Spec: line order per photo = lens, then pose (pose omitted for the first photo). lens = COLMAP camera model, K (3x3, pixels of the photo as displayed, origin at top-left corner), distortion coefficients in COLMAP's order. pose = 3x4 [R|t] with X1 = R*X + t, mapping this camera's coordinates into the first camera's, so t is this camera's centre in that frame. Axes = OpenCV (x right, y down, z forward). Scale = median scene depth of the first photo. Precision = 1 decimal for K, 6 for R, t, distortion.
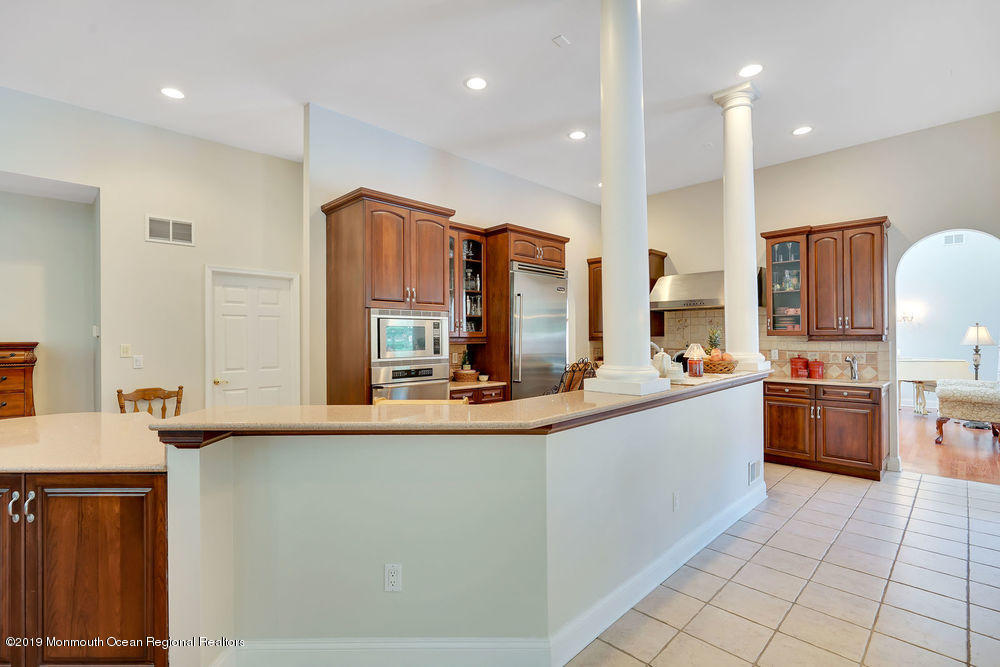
lens RADIAL K [[465.2, 0, 500.0], [0, 465.2, 333.5], [0, 0, 1]] dist [-0.001096, -0.000148]
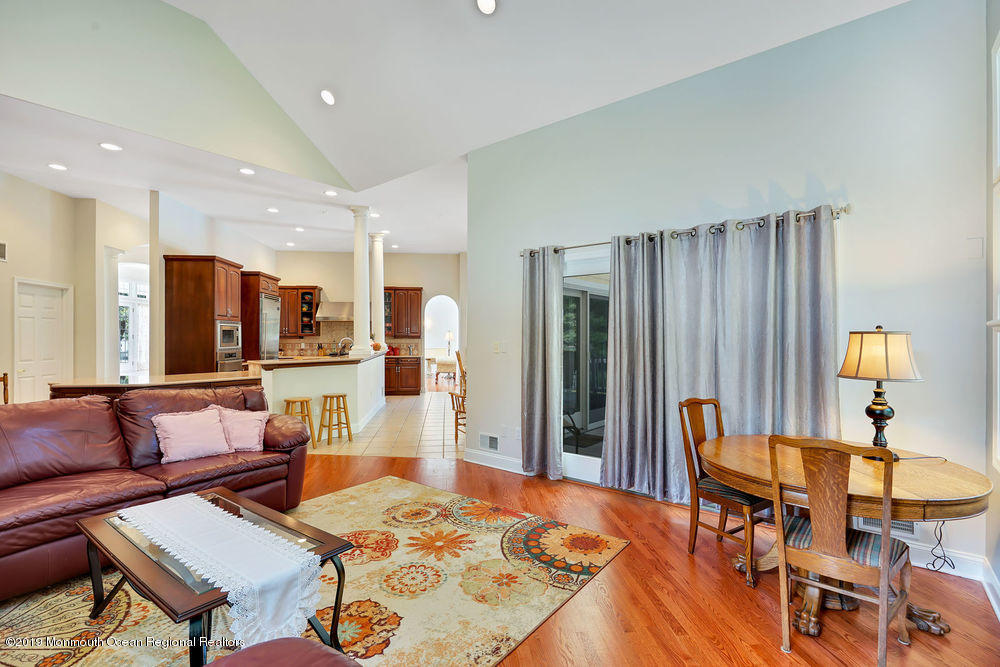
lens RADIAL K [[465.2, 0, 500.0], [0, 465.2, 333.5], [0, 0, 1]] dist [-0.001096, -0.000148]
pose [[0.621844, 0.009236, 0.783087, -0.786103], [-0.009020, 0.999949, -0.004630, -0.001529], [-0.783089, -0.004184, 0.621895, -0.798189]]
